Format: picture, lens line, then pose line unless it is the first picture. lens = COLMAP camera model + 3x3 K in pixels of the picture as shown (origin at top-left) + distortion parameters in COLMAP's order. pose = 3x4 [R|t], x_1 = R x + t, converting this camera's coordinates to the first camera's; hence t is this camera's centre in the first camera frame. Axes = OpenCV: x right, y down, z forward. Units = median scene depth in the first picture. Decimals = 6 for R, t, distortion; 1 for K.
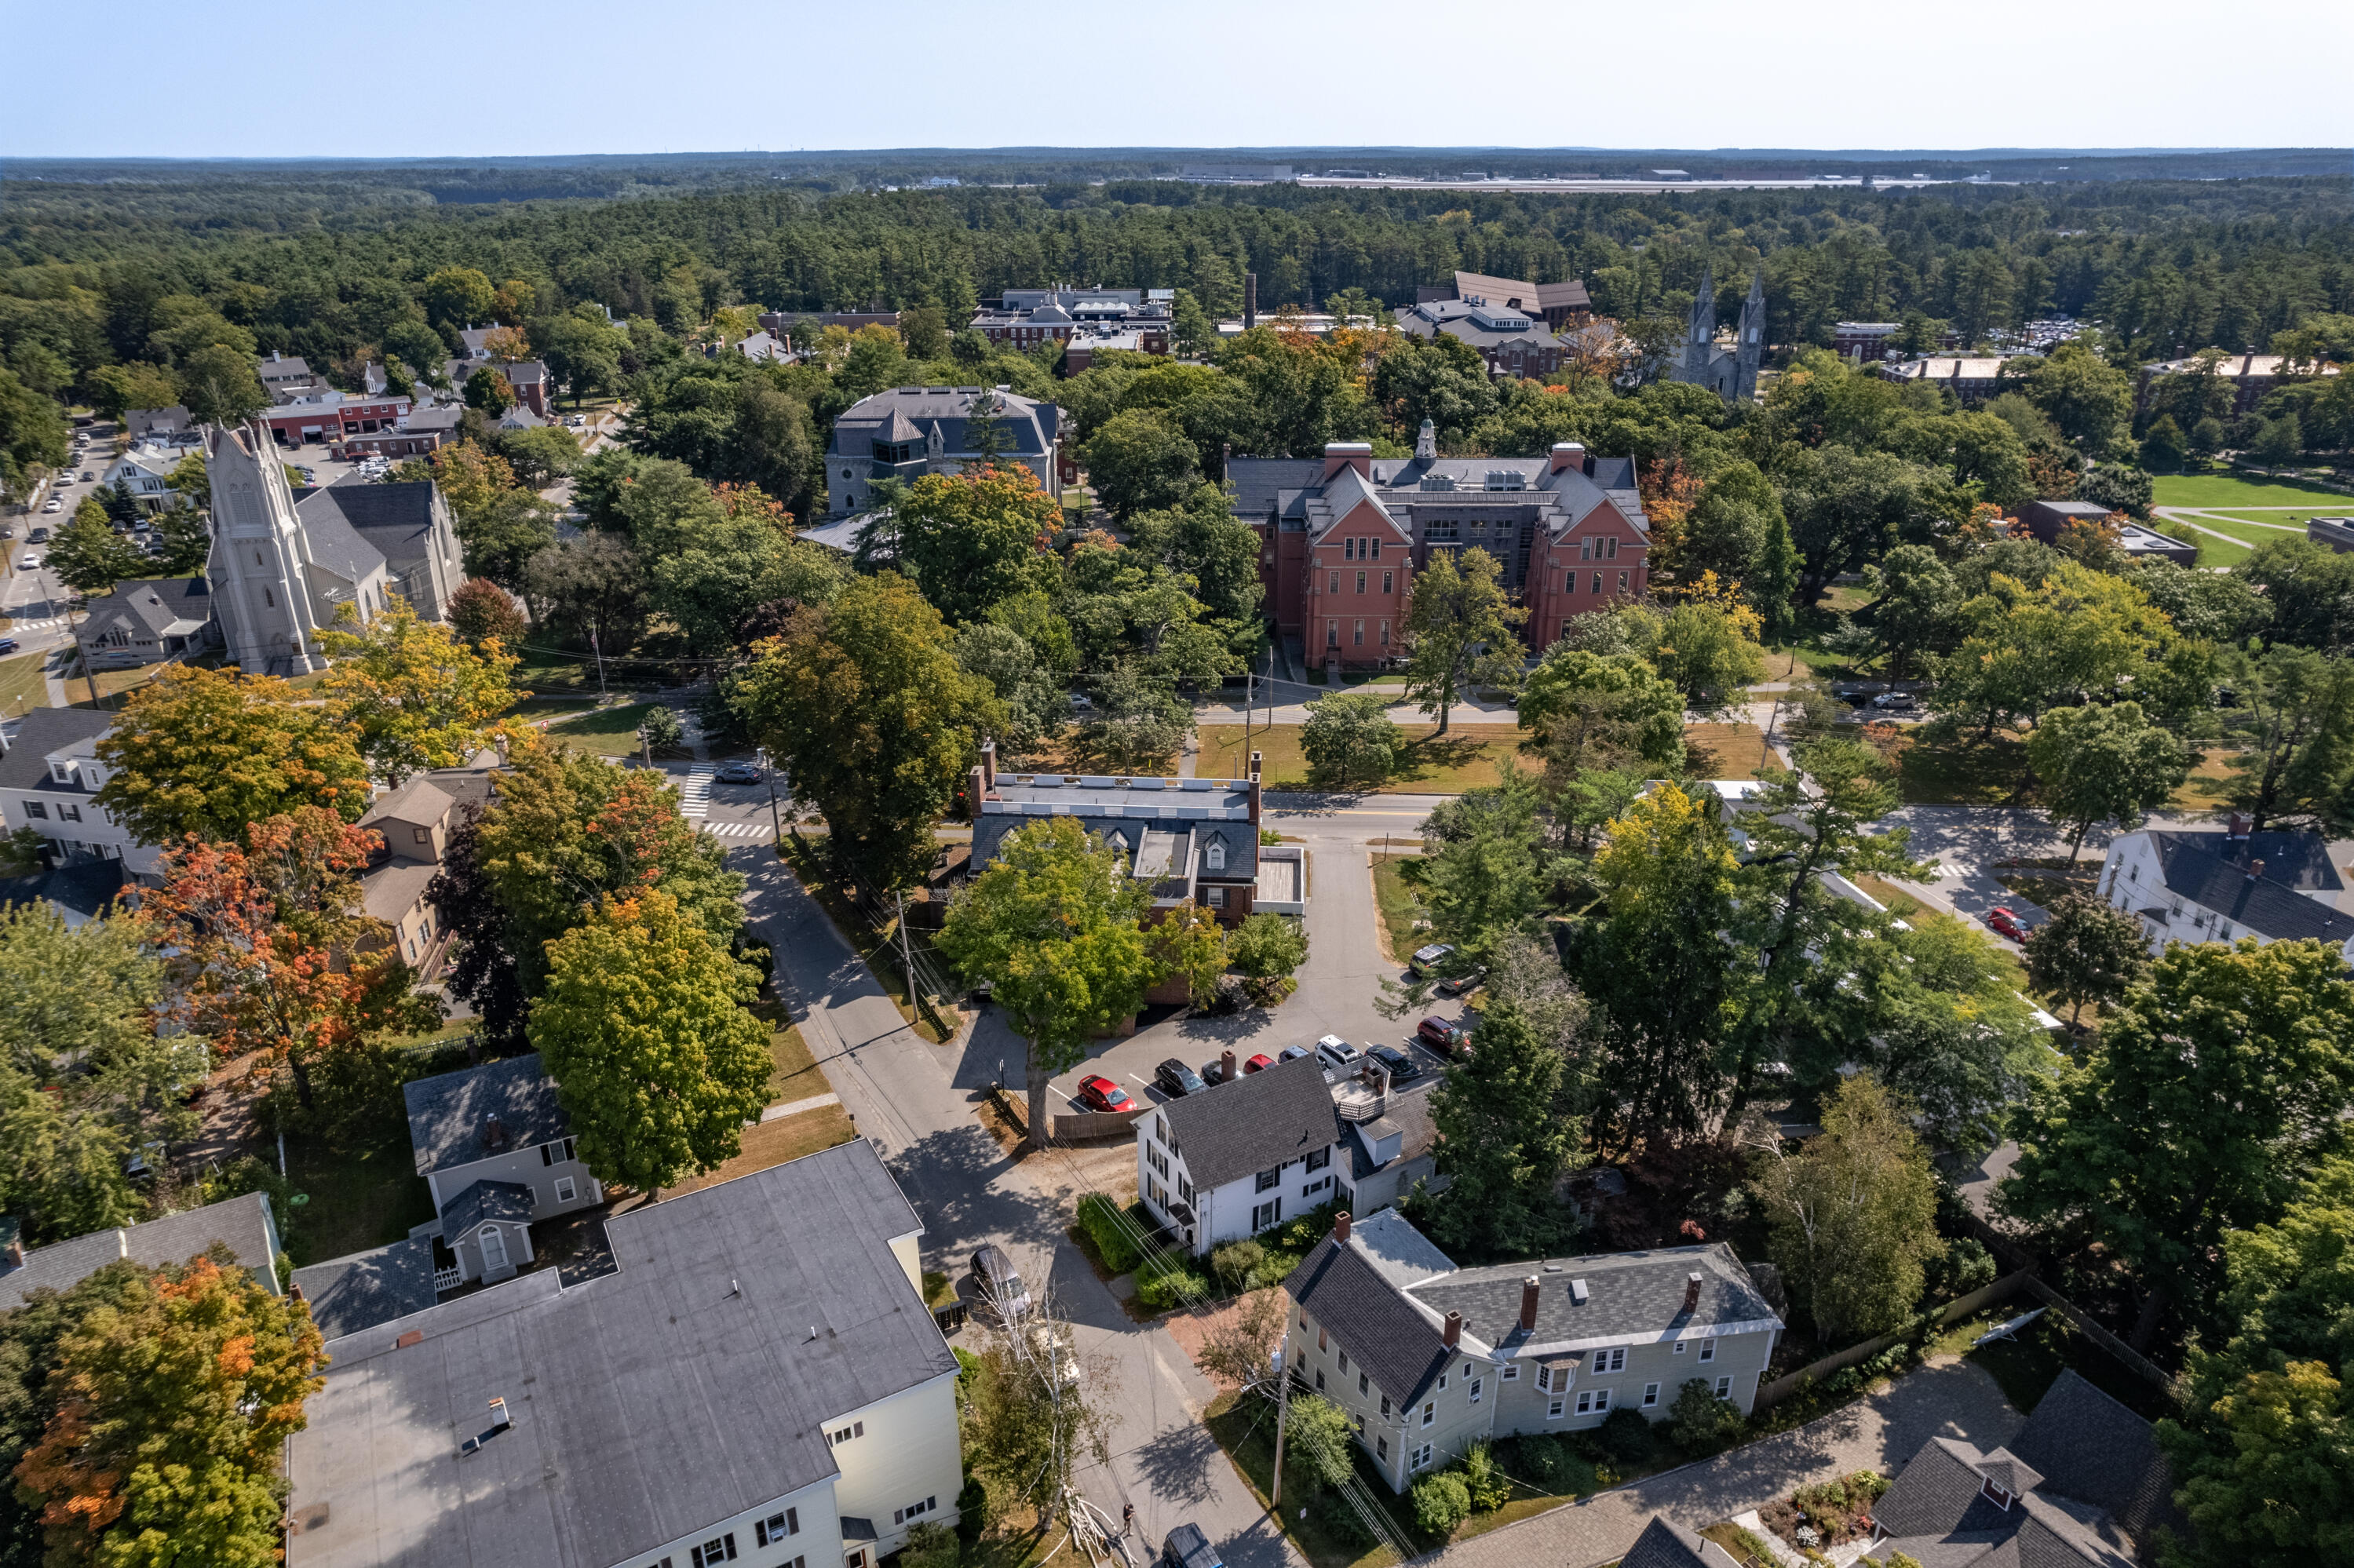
lens RADIAL K [[1503.1, 0, 1176.3], [0, 1503.1, 802.2], [0, 0, 1]] dist [-0.078915, 0.070333]
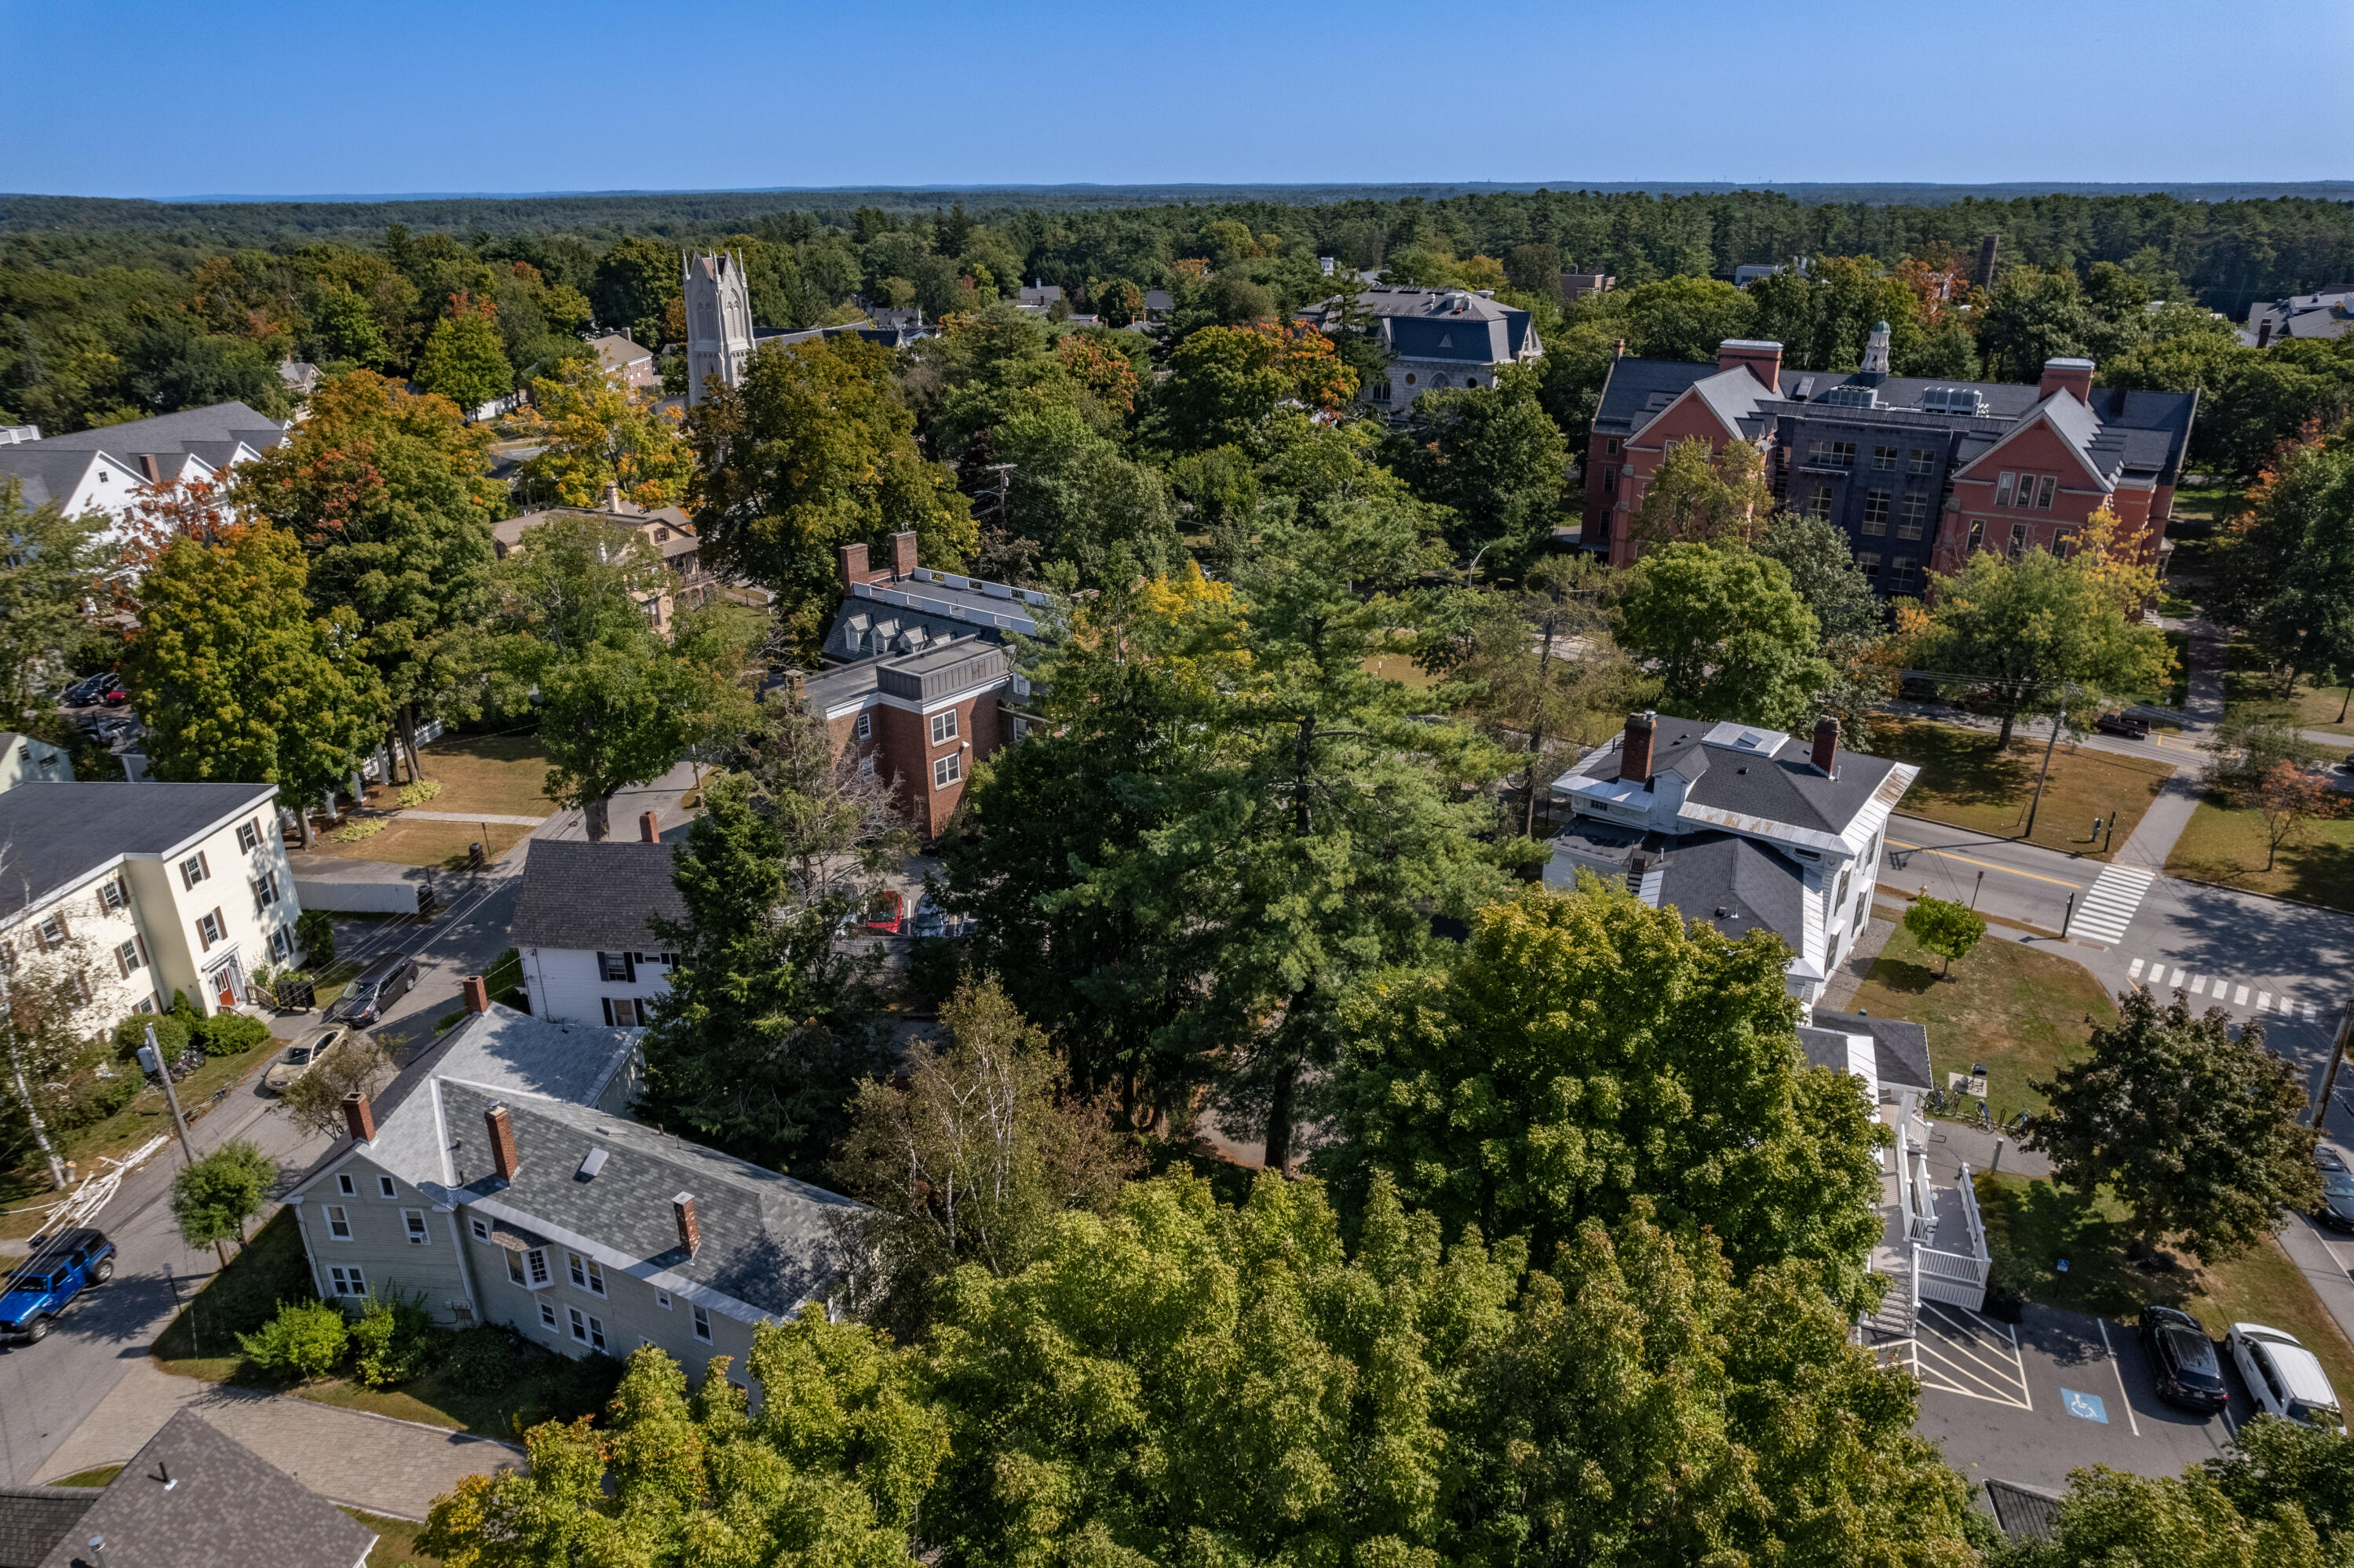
lens RADIAL K [[1507.1, 0, 1177.7], [0, 1507.1, 800.8], [0, 0, 1]] dist [-0.079895, 0.072688]
pose [[0.832179, 0.212056, -0.512357, 0.526476], [-0.222440, 0.974048, 0.041850, 0.046973], [0.507935, 0.079142, 0.857752, 0.338908]]
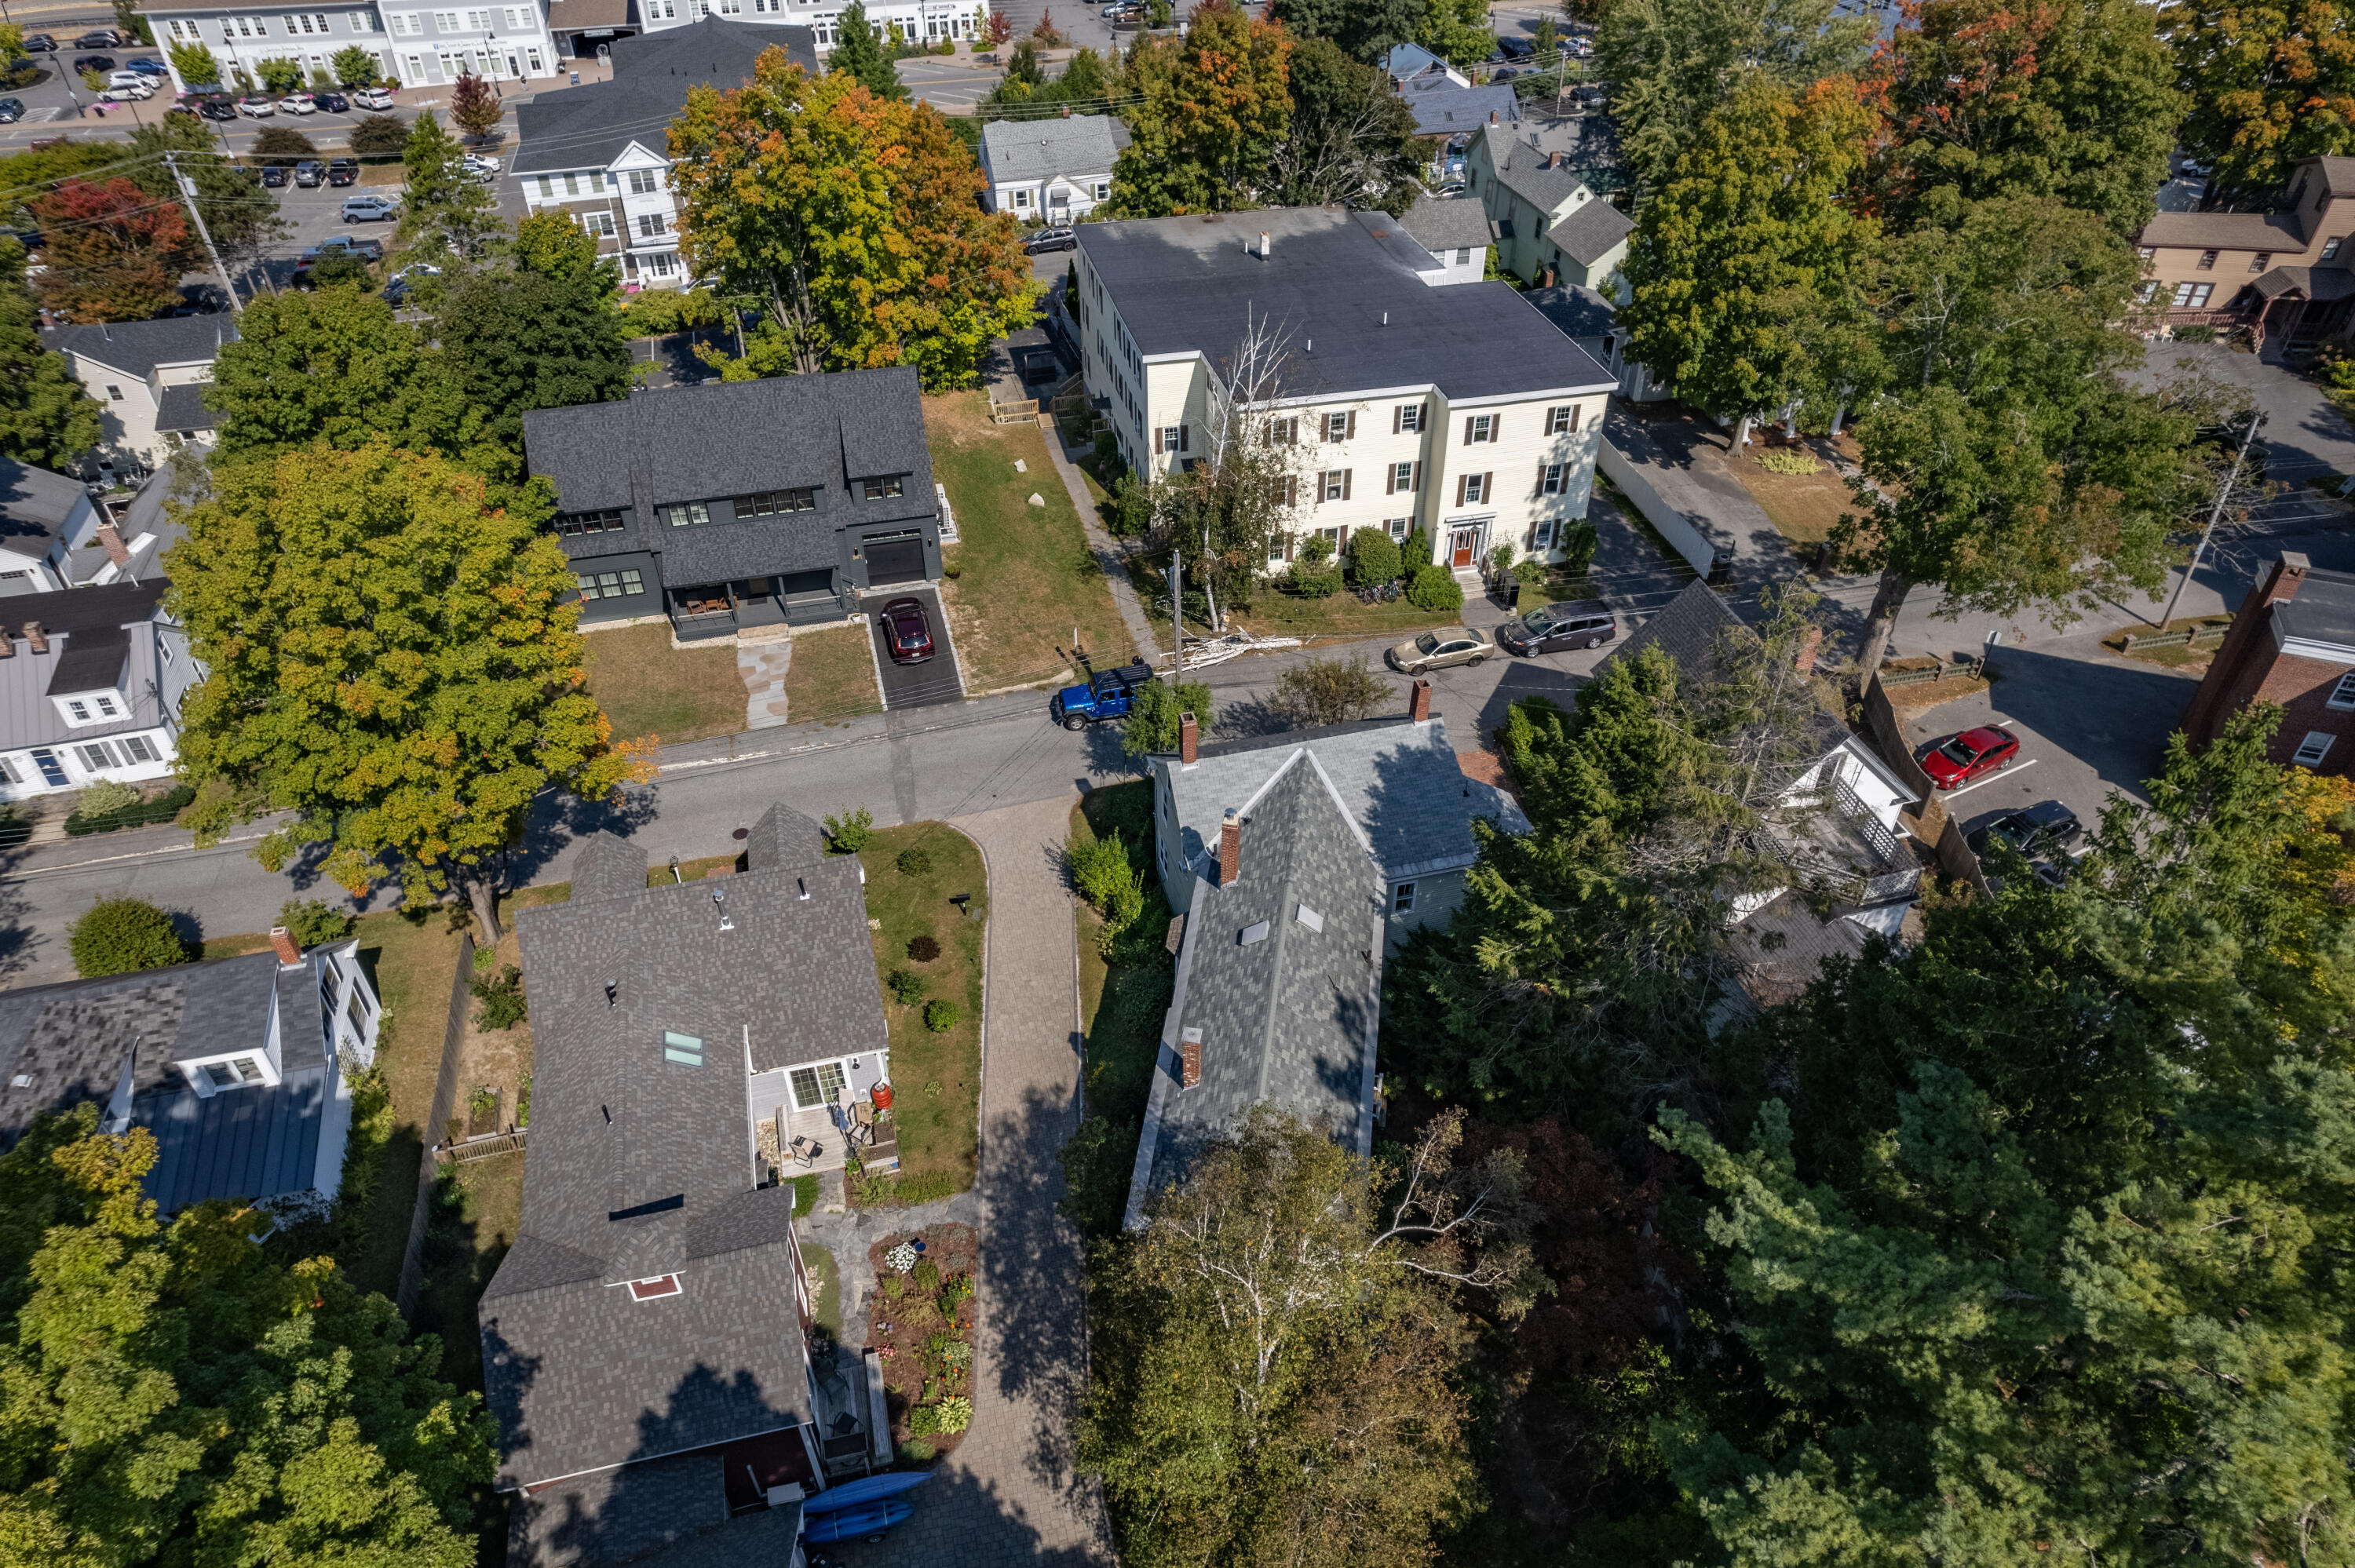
lens RADIAL K [[1503.6, 0, 1176.8], [0, 1503.6, 802.2], [0, 0, 1]] dist [-0.078915, 0.070333]
pose [[-0.277288, 0.620940, -0.733174, 0.452966], [-0.384203, 0.627767, 0.676976, -0.076112], [0.880624, 0.469405, 0.064495, 0.581582]]
